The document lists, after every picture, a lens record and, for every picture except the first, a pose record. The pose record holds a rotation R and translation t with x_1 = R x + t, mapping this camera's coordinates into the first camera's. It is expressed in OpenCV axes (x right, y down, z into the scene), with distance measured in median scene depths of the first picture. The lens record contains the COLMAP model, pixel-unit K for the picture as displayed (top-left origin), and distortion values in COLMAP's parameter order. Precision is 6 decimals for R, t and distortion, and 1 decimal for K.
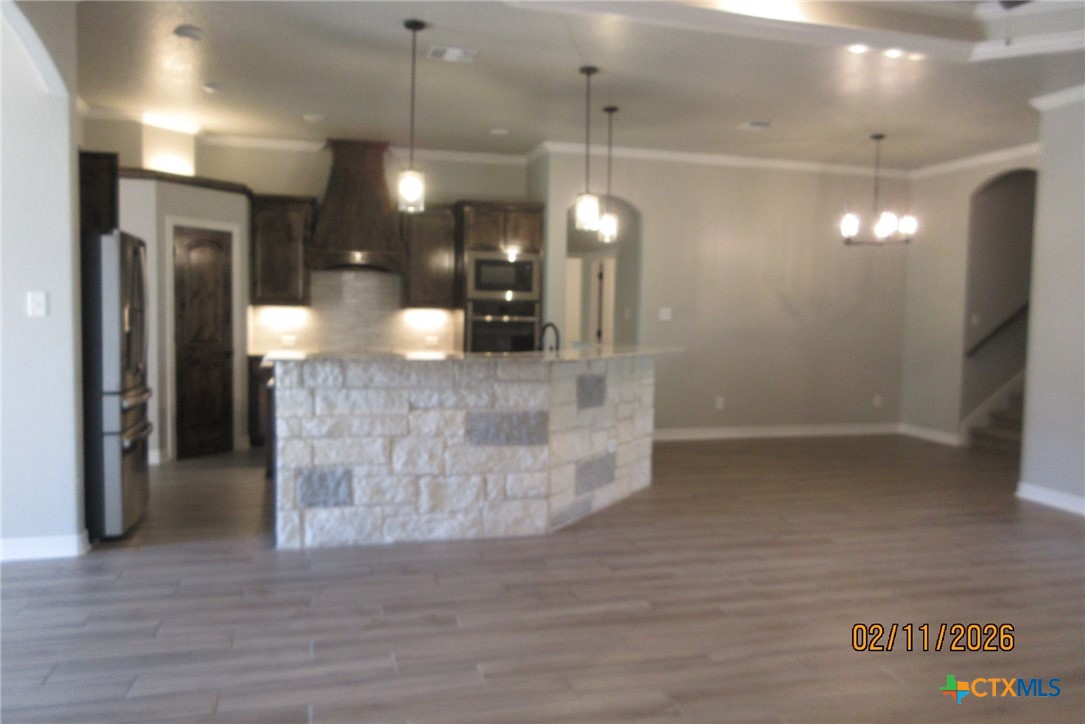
lens RADIAL K [[799.3, 0, 542.5], [0, 799.3, 362.0], [0, 0, 1]] dist [0.000649, 0.001283]
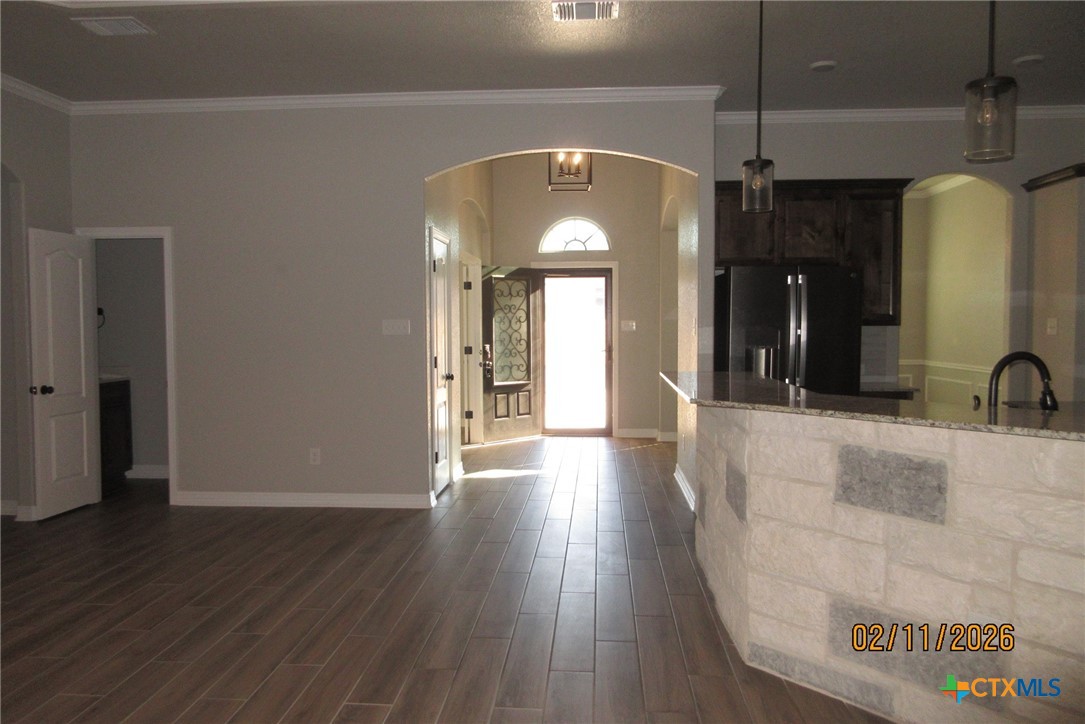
lens RADIAL K [[799.3, 0, 542.5], [0, 799.3, 362.0], [0, 0, 1]] dist [0.000649, 0.001283]
pose [[-0.342455, 0.029610, -0.939067, 0.417327], [-0.063920, 0.996453, 0.054729, -0.036413], [0.937357, 0.078767, -0.339348, 0.646406]]
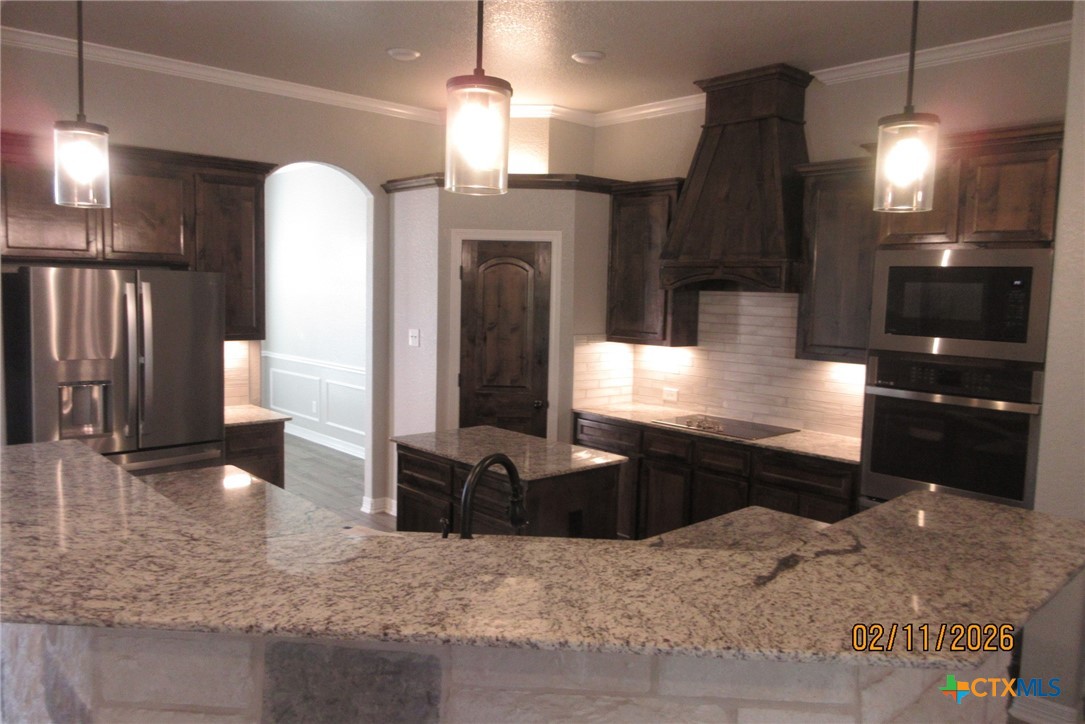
lens RADIAL K [[799.3, 0, 542.5], [0, 799.3, 362.0], [0, 0, 1]] dist [0.000649, 0.001283]
pose [[0.442681, 0.074687, -0.893563, 0.250562], [-0.074200, 0.996159, 0.046503, -0.079824], [0.893604, 0.045717, 0.446522, 0.618797]]
